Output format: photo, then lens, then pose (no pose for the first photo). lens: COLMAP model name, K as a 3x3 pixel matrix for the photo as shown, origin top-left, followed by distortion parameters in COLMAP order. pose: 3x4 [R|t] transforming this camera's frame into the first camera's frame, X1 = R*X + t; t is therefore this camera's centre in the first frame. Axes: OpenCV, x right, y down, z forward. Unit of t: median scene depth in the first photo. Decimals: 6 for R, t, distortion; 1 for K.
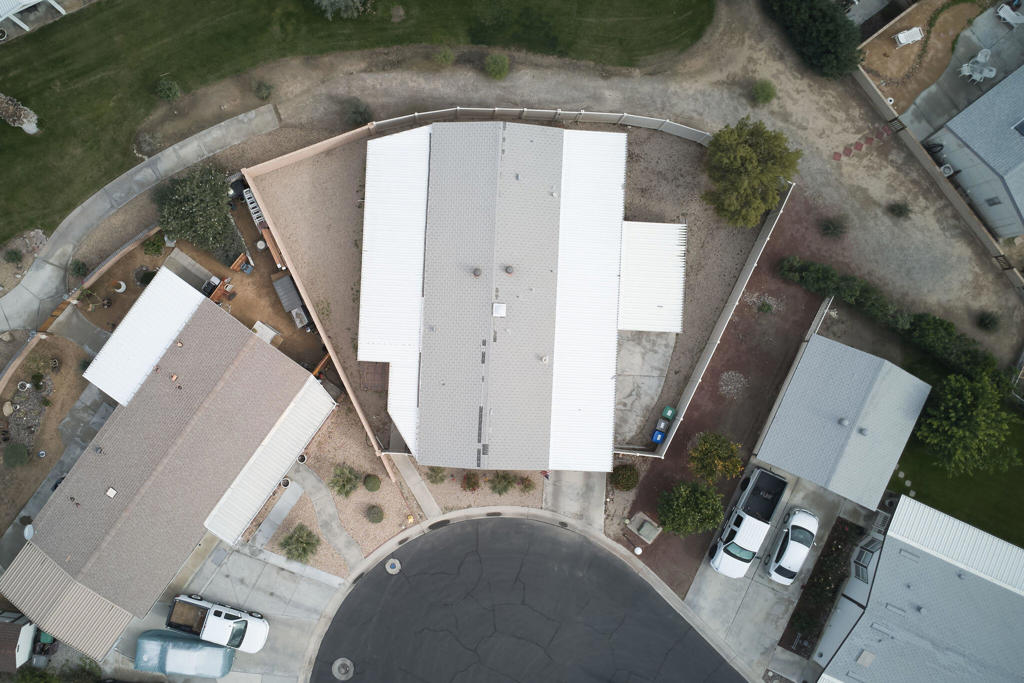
lens RADIAL K [[875.4, 0, 441.1], [0, 875.4, 356.1], [0, 0, 1]] dist [0.010579, 0.015017]
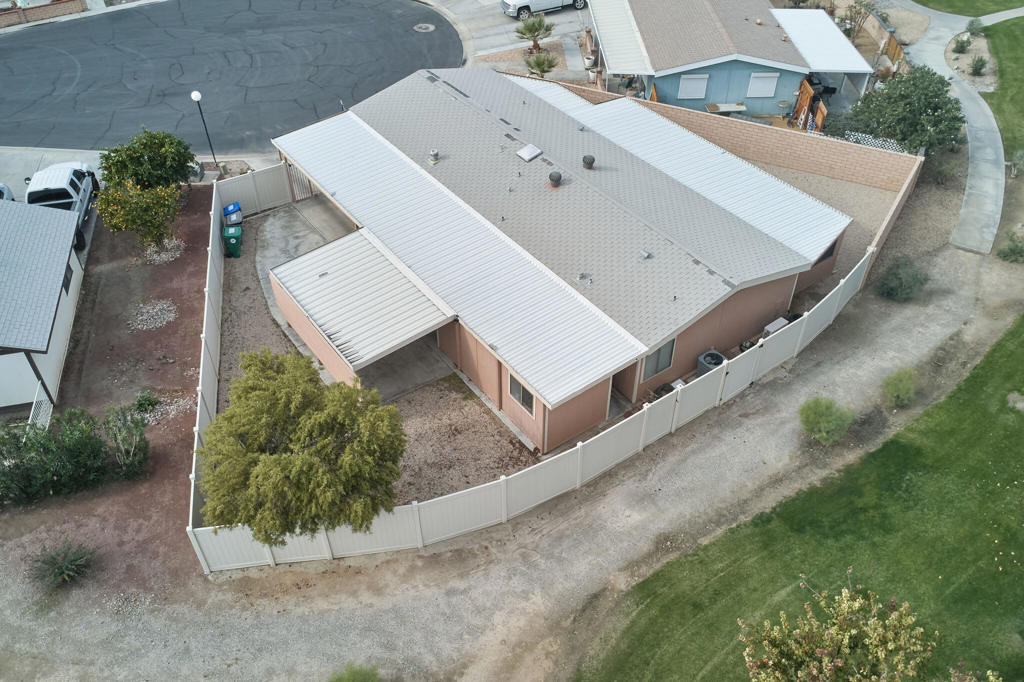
lens RADIAL K [[851.4, 0, 512.0], [0, 851.4, 341.0], [0, 0, 1]] dist [0.016964, -0.010026]
pose [[-0.786182, 0.410193, -0.462234, 0.417693], [-0.617991, -0.518791, 0.590715, -0.482366], [0.002504, 0.750065, 0.661359, 0.620053]]
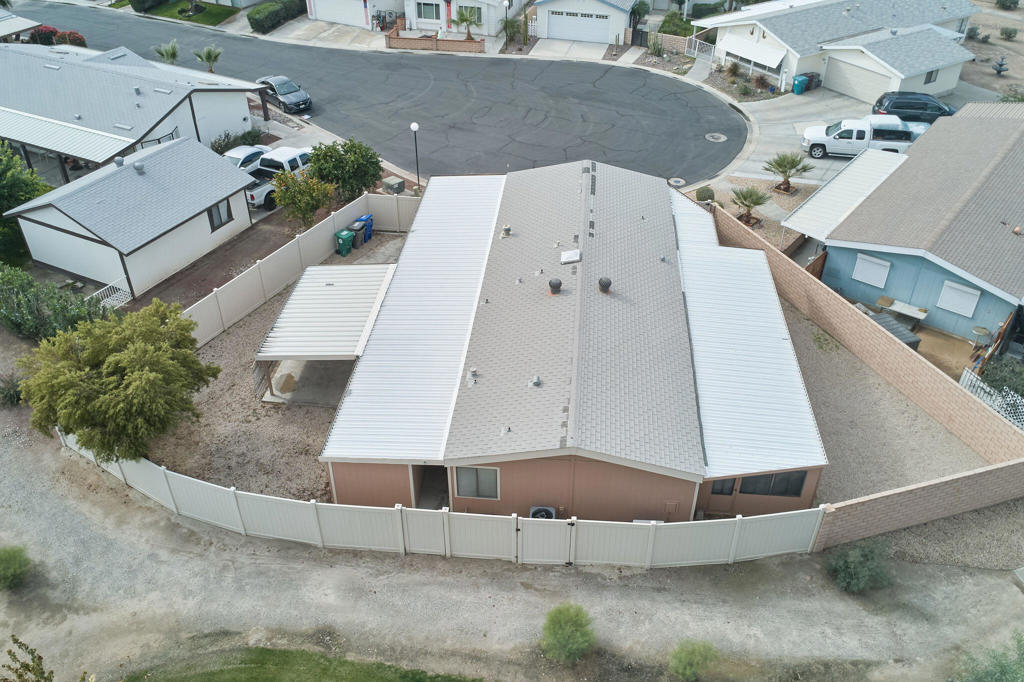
lens RADIAL K [[851.4, 0, 512.0], [0, 851.4, 341.0], [0, 0, 1]] dist [0.016964, -0.010026]
pose [[-0.998913, -0.028510, 0.036881, 0.079550], [0.046592, -0.585235, 0.809524, -0.583665], [-0.001496, 0.810362, 0.585927, 0.619485]]
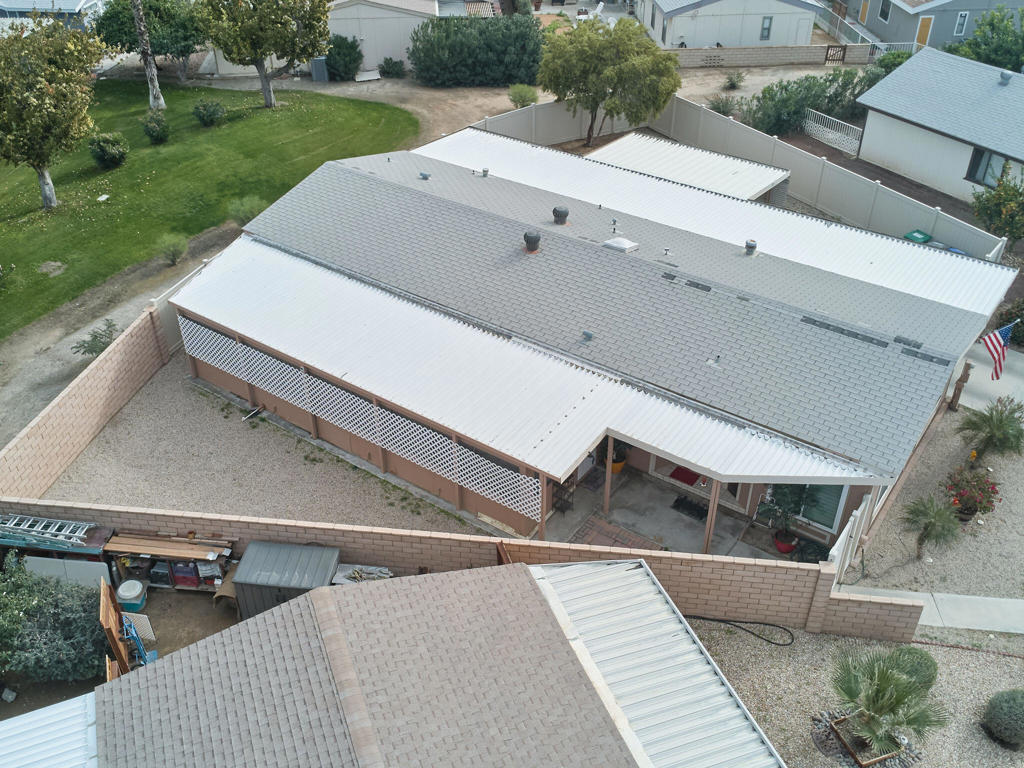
lens RADIAL K [[962.1, 0, 512.0], [0, 962.1, 384.0], [0, 0, 1]] dist [0.000792, 0.019332]
pose [[0.539776, -0.491339, 0.683541, -0.341398], [0.841796, 0.310581, -0.441496, 0.144455], [0.004629, 0.813711, 0.581252, 0.700802]]
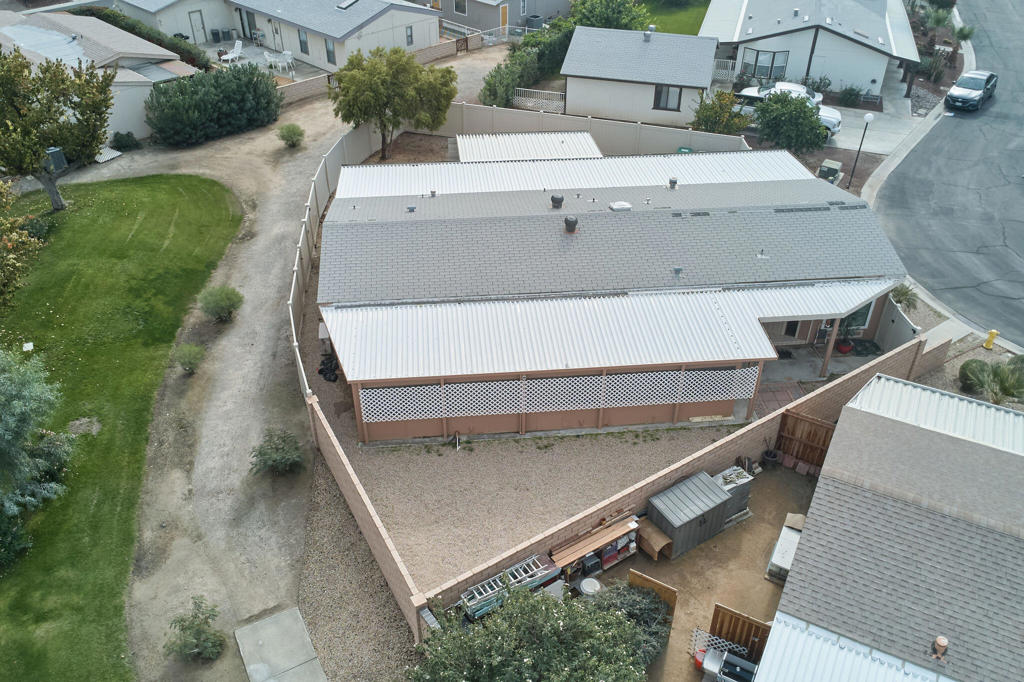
lens RADIAL K [[851.4, 0, 512.0], [0, 851.4, 341.0], [0, 0, 1]] dist [0.016964, -0.010026]
pose [[-0.142975, -0.577575, 0.803720, -0.448478], [0.989719, -0.080410, 0.118277, -0.198761], [-0.003687, 0.812368, 0.583134, 0.665569]]
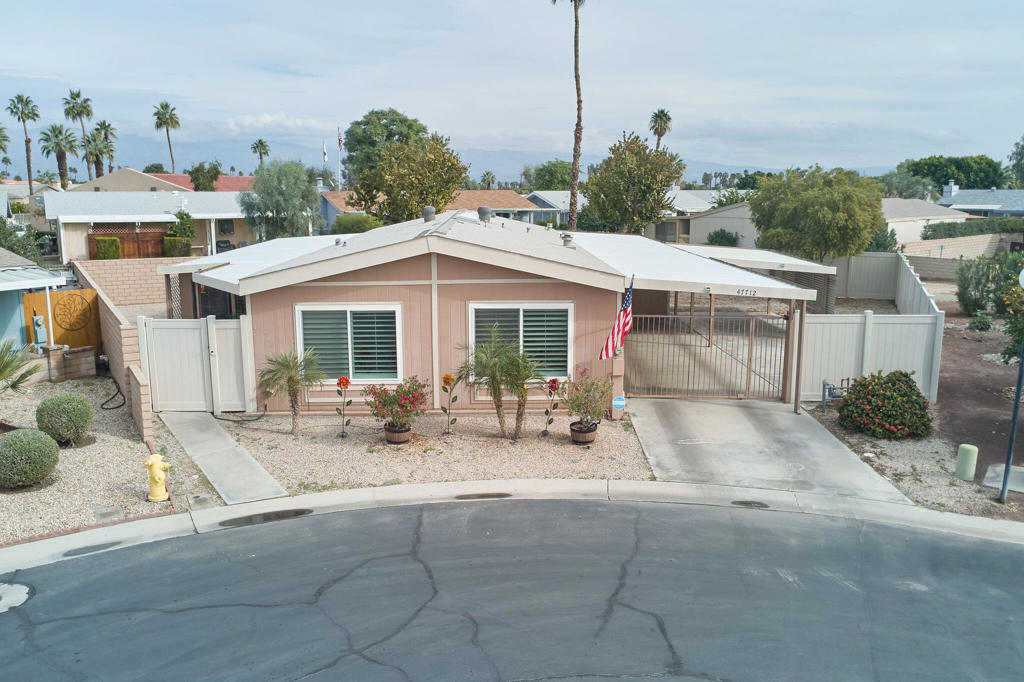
lens RADIAL K [[851.4, 0, 512.0], [0, 851.4, 341.0], [0, 0, 1]] dist [0.016964, -0.010026]
pose [[0.997512, -0.016431, 0.068551, 0.052378], [0.070374, 0.175531, -0.981955, 0.431087], [0.004101, 0.984337, 0.176250, 0.913221]]
